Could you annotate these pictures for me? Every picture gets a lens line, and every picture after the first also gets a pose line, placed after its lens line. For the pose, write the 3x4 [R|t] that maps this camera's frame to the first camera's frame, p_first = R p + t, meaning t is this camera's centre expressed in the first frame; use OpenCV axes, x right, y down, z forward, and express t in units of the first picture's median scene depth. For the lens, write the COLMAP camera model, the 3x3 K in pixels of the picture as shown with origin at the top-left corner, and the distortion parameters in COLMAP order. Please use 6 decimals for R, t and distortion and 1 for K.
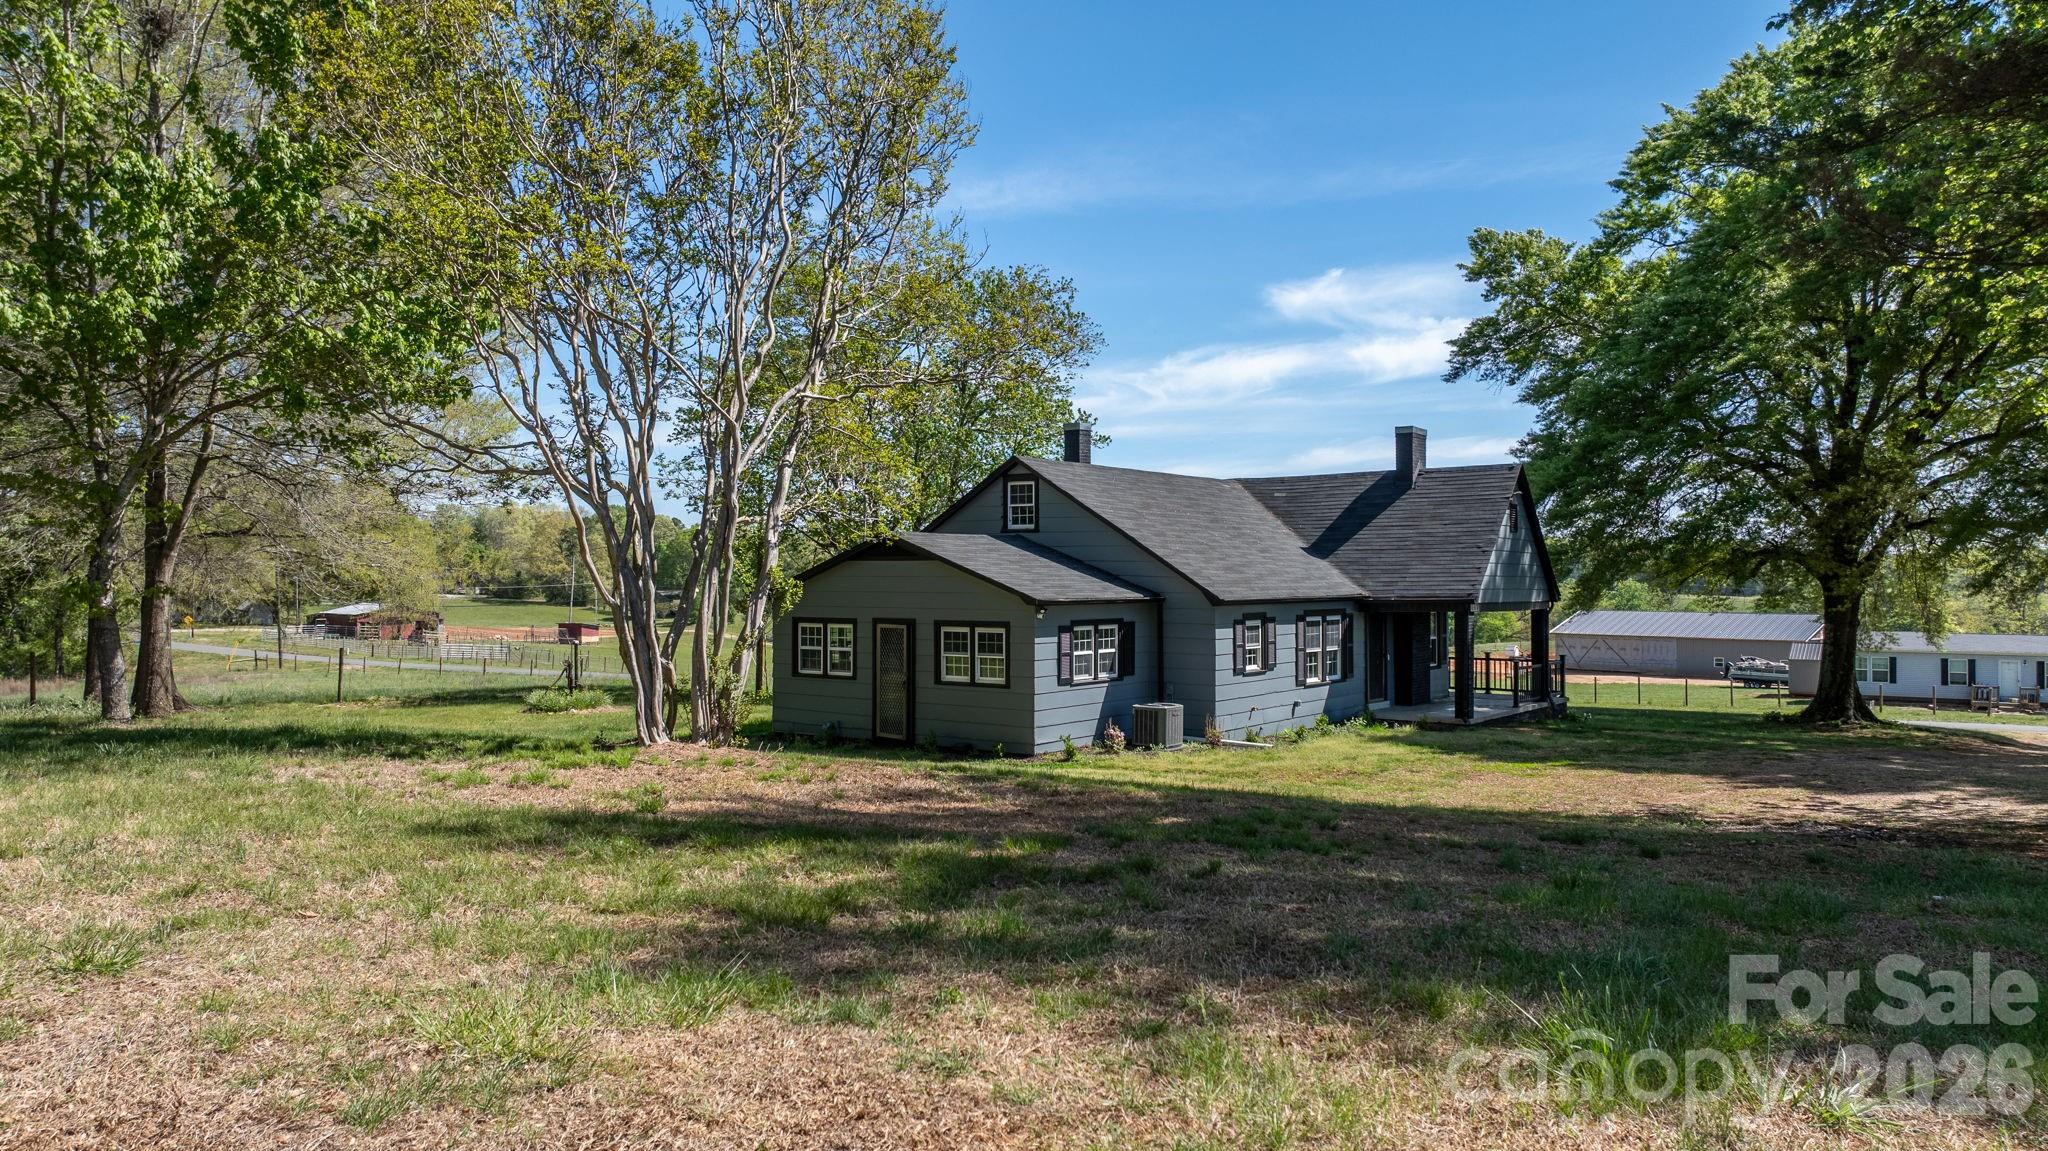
lens RADIAL K [[1471.7, 0, 1024.0], [0, 1471.7, 575.5], [0, 0, 1]] dist [-0.020716, -0.003127]
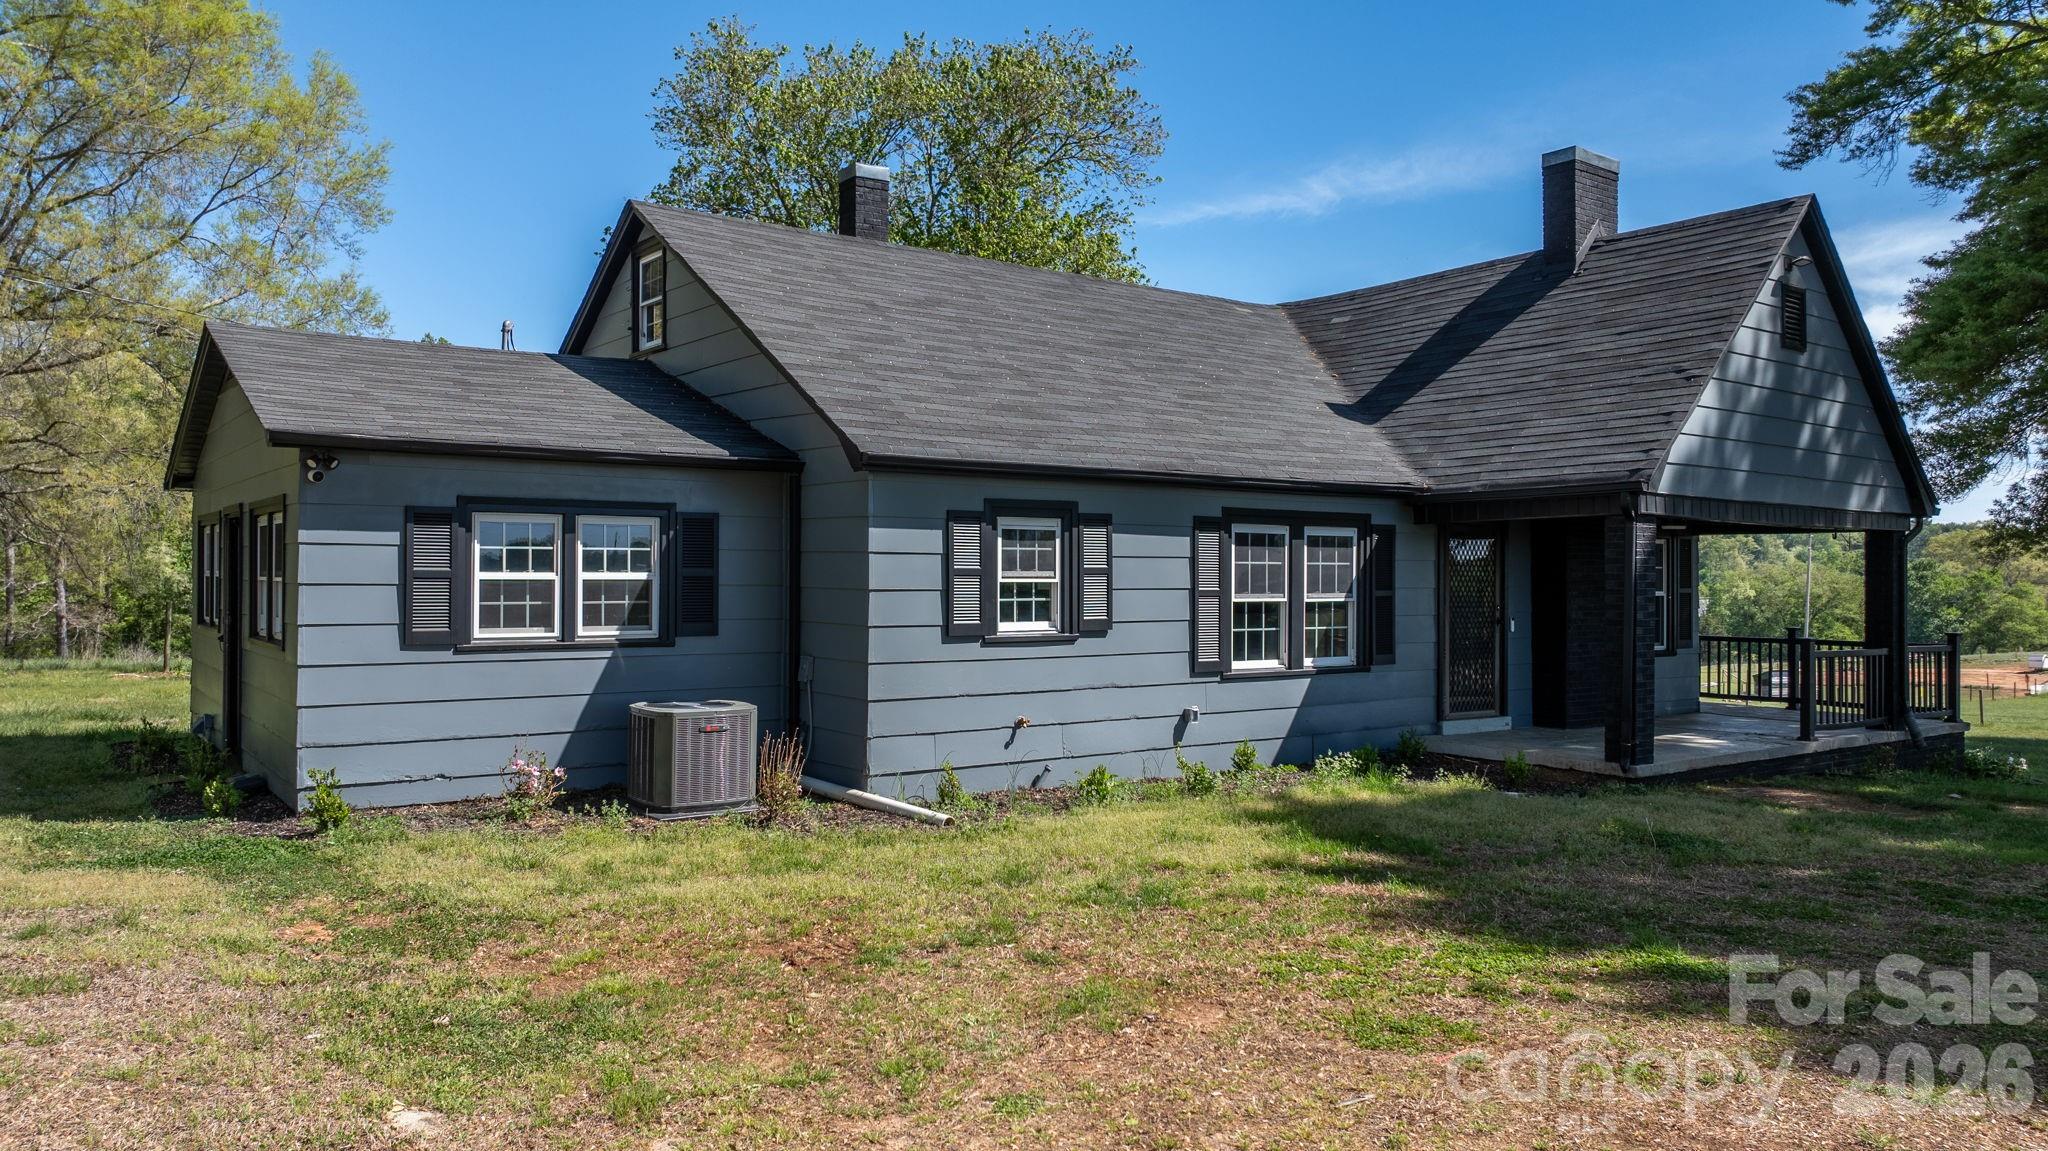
lens RADIAL K [[1471.7, 0, 1024.0], [0, 1471.7, 575.5], [0, 0, 1]] dist [-0.020716, -0.003127]
pose [[0.953545, 0.004739, -0.301213, 0.260876], [-0.005303, 0.999985, -0.001056, 0.043937], [0.301203, 0.002604, 0.953556, 0.538248]]
